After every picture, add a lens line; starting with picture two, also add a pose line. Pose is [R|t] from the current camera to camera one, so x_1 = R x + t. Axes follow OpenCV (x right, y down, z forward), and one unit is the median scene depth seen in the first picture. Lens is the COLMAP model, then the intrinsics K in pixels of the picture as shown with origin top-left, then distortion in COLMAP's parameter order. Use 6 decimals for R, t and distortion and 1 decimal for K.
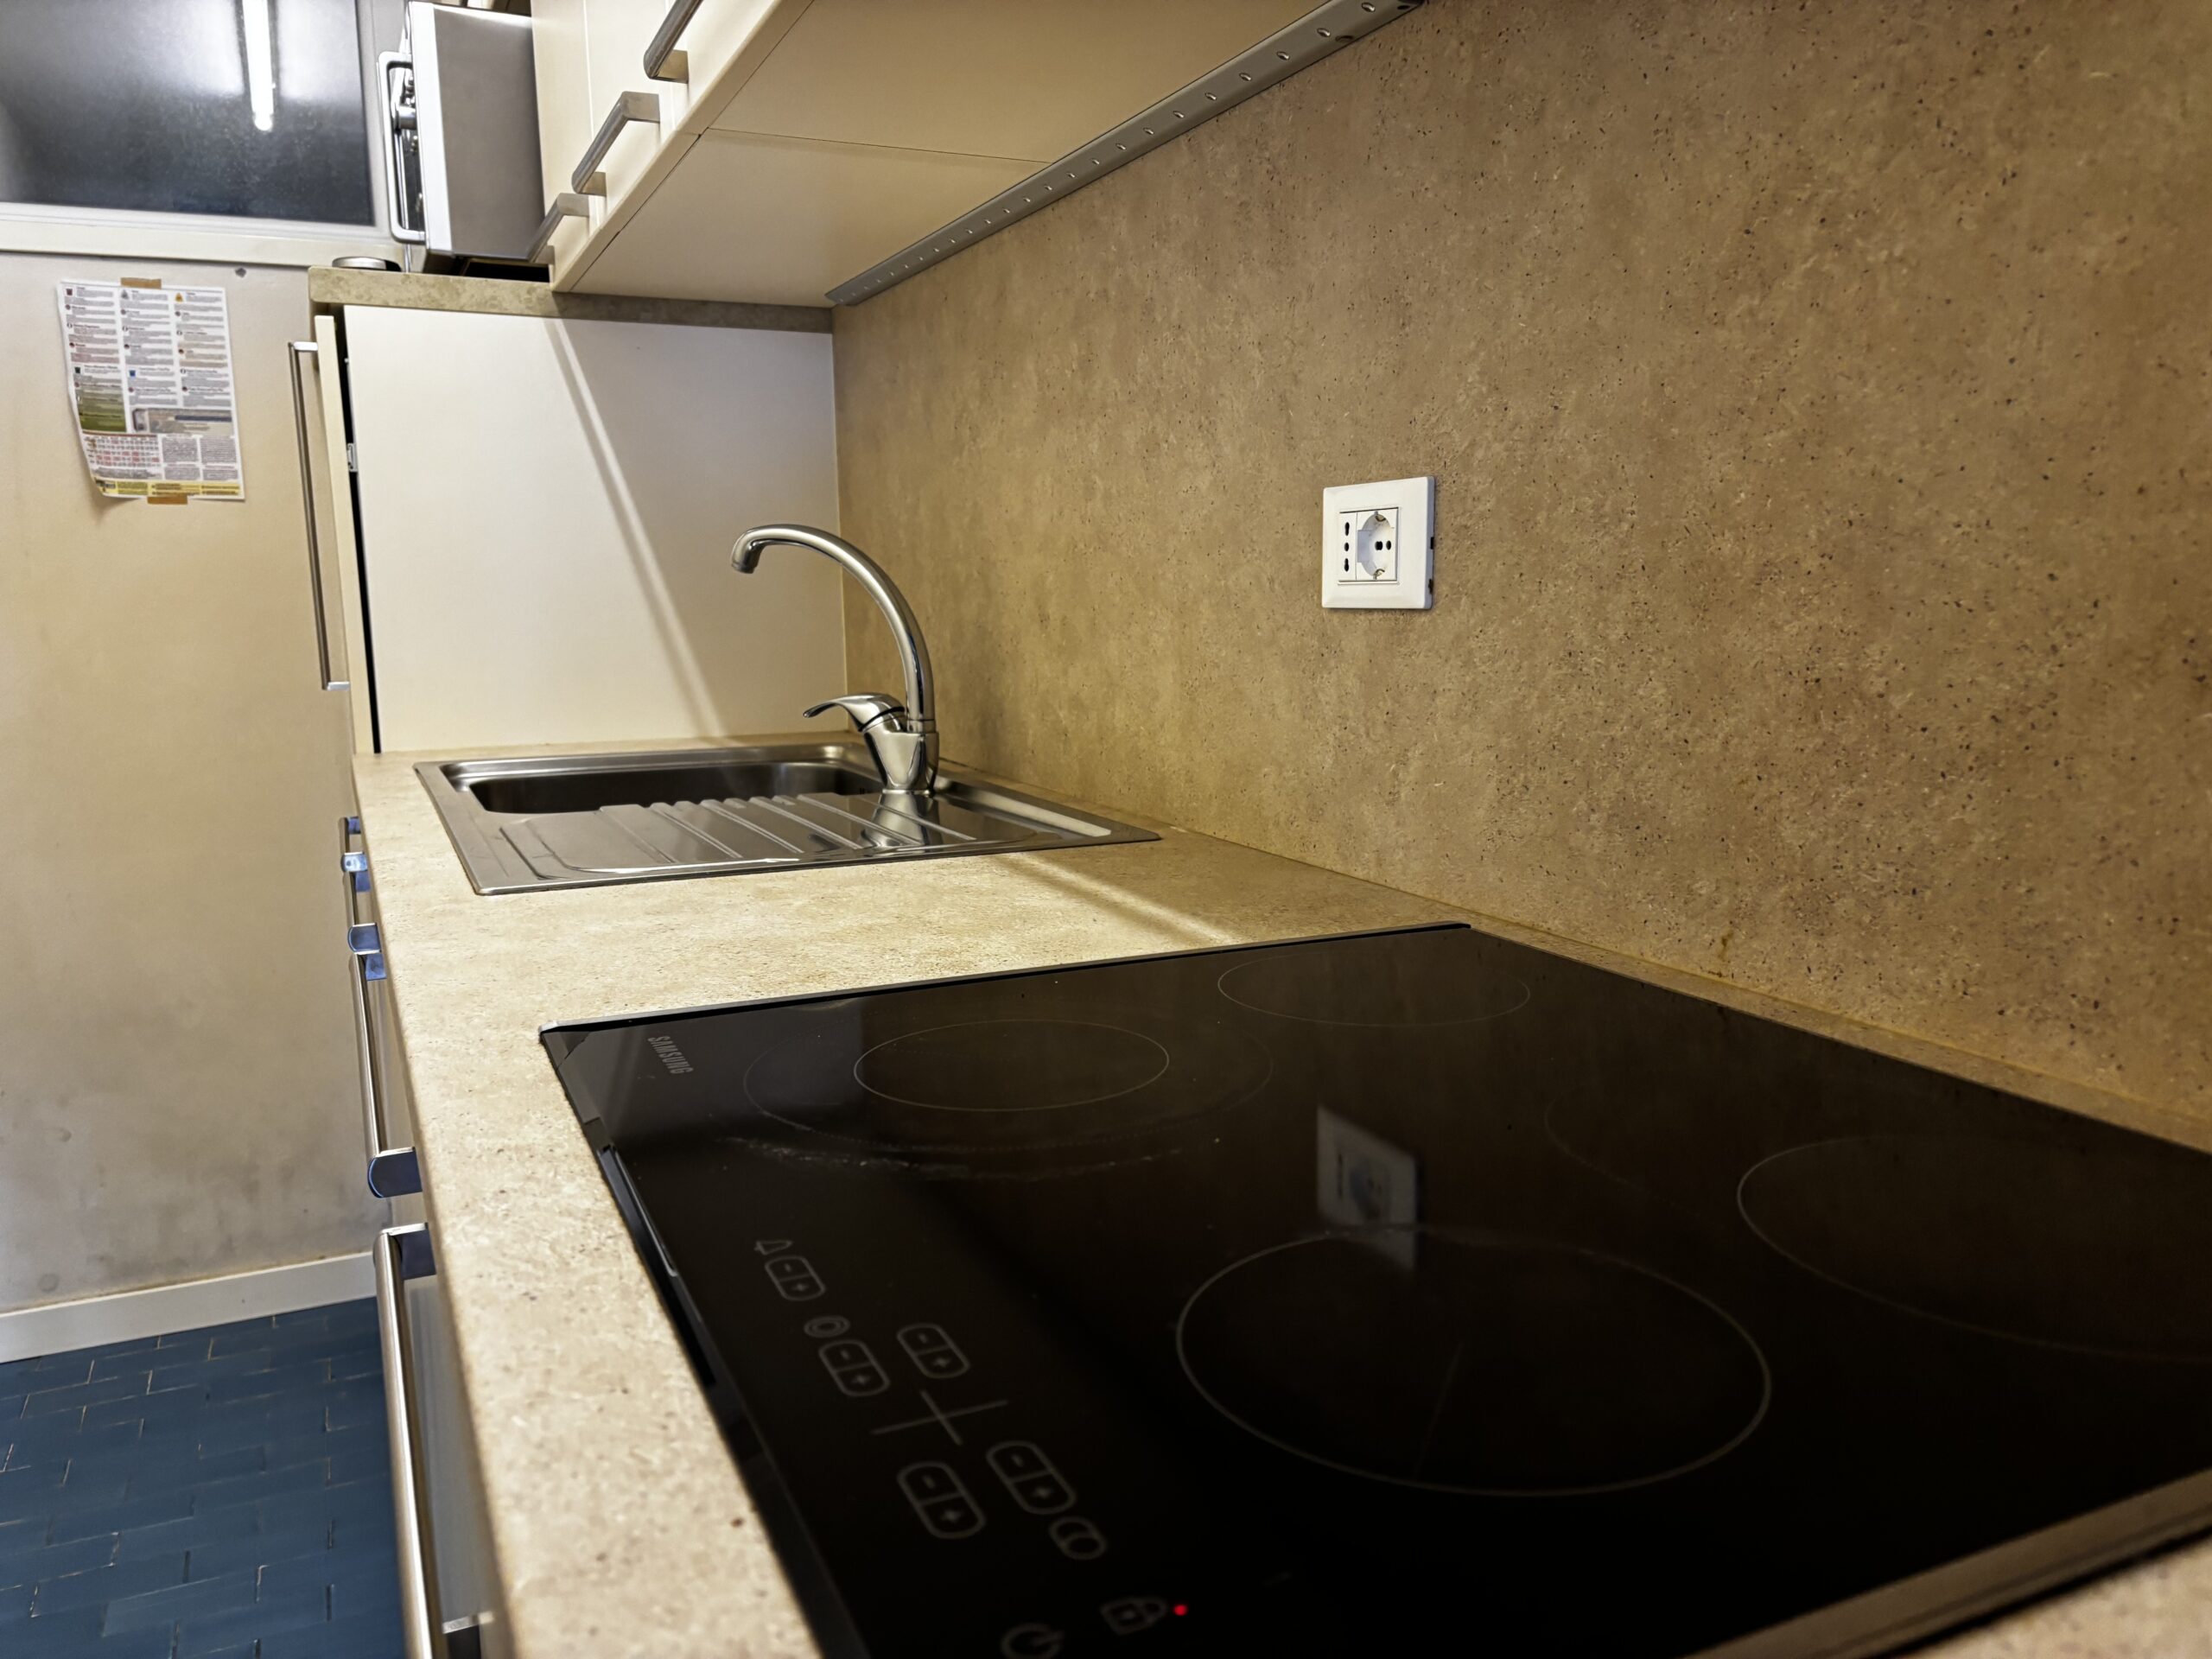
lens RADIAL K [[1663.2, 0, 1102.7], [0, 1663.2, 844.0], [0, 0, 1]] dist [0.047207, -0.044227]
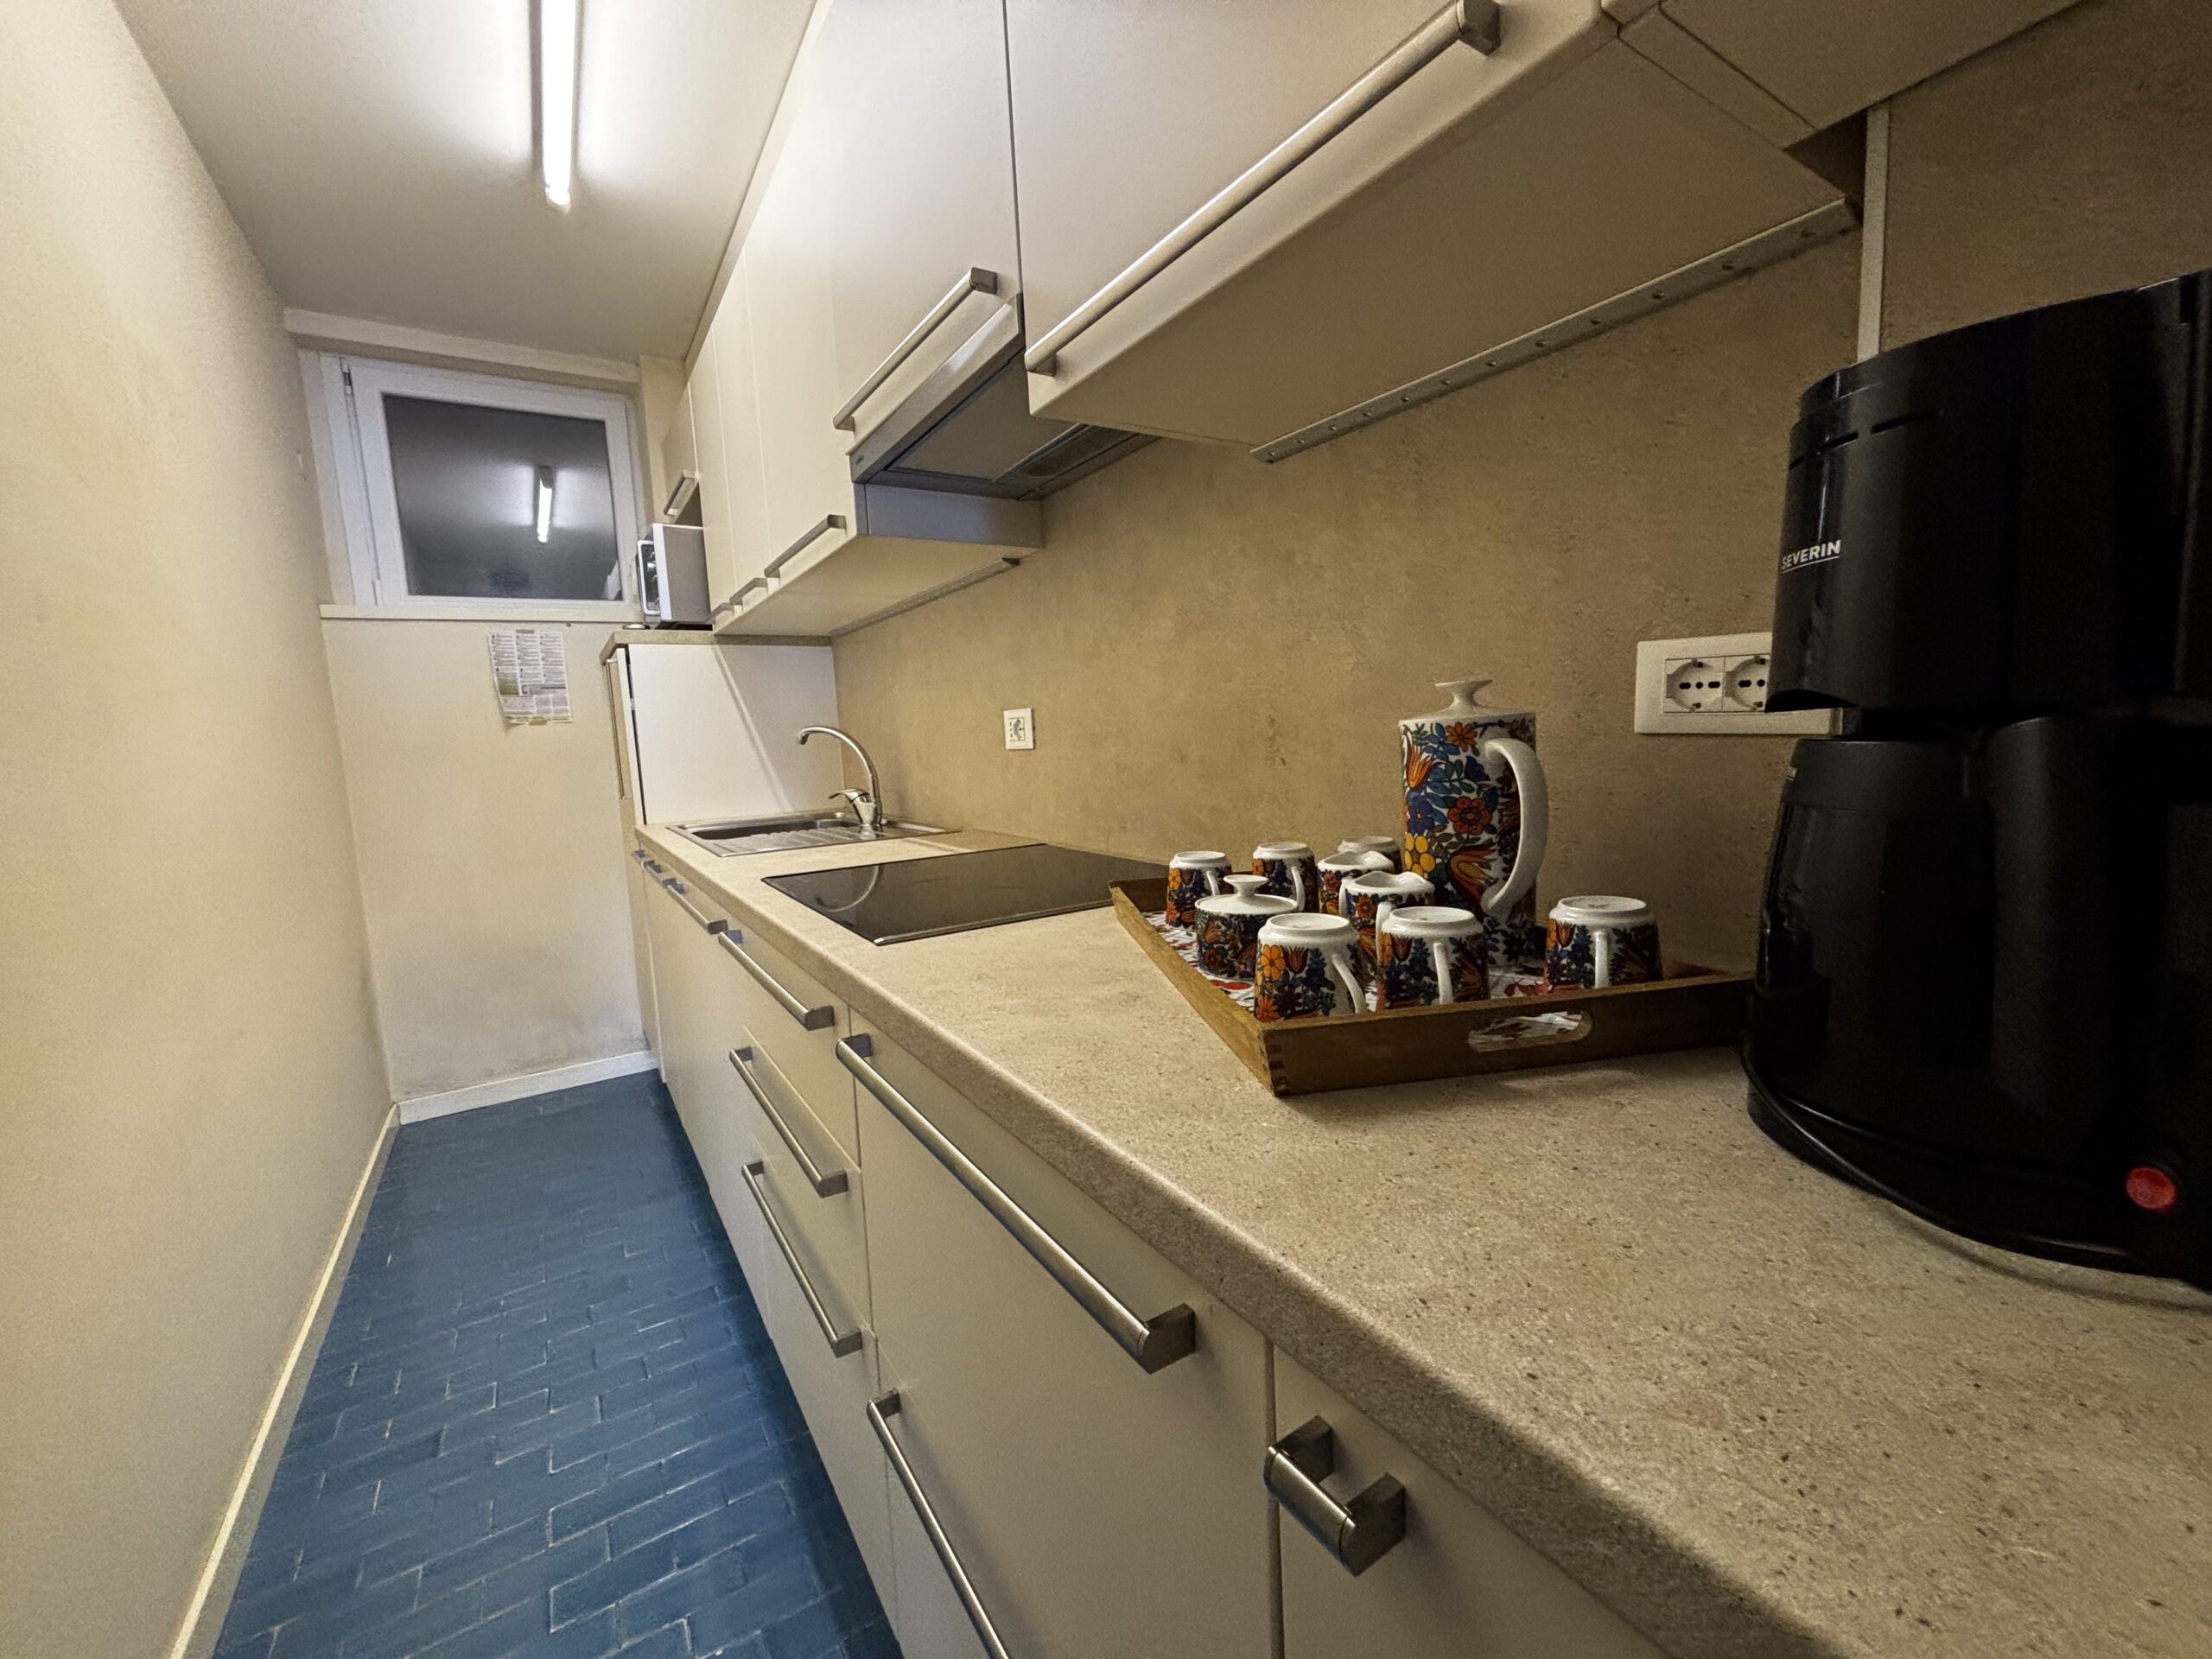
lens RADIAL K [[894.7, 0, 1096.6], [0, 894.7, 828.2], [0, 0, 1]] dist [0.019338, -0.000211]
pose [[0.990832, -0.053404, 0.124098, 0.058081], [0.059783, 0.997045, -0.048251, 0.060723], [-0.121154, 0.055228, 0.991096, -0.426013]]
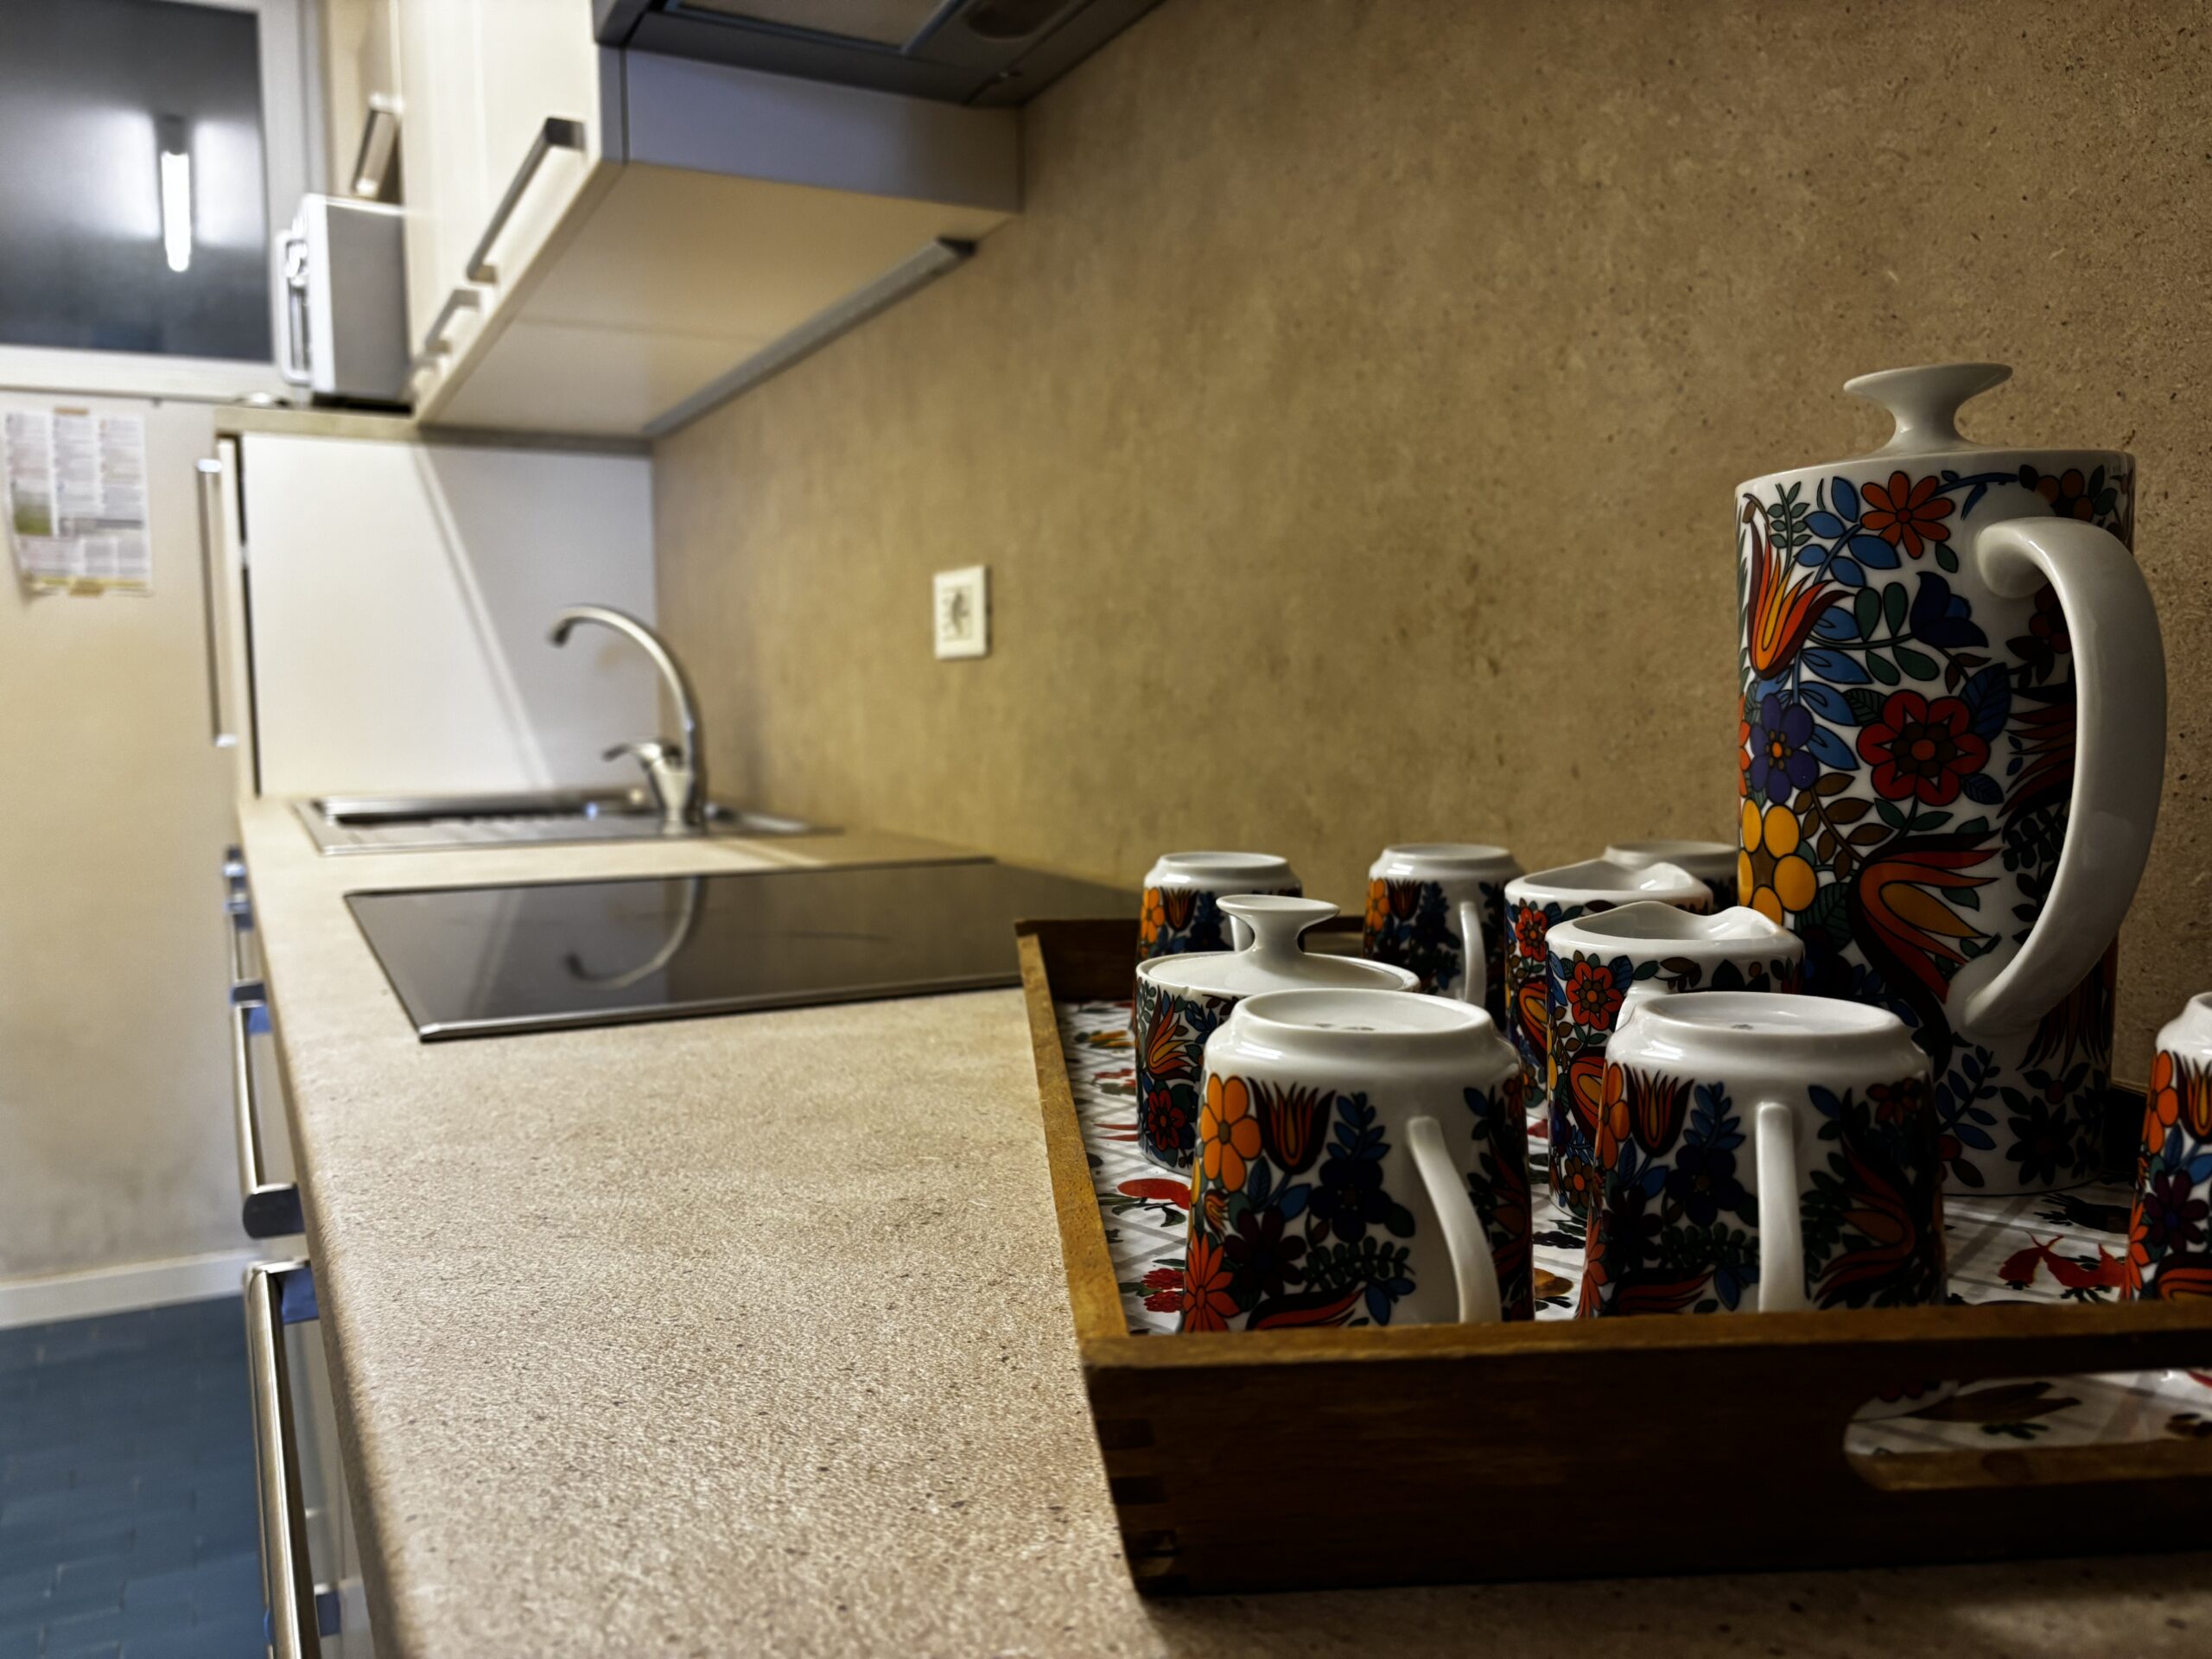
lens RADIAL K [[1709.6, 0, 1102.2], [0, 1709.6, 839.5], [0, 0, 1]] dist [0.014739, -0.004852]
pose [[0.999102, -0.001064, 0.042354, 0.142341], [0.004130, 0.997370, -0.072363, 0.079482], [-0.042165, 0.072473, 0.996479, -0.295553]]
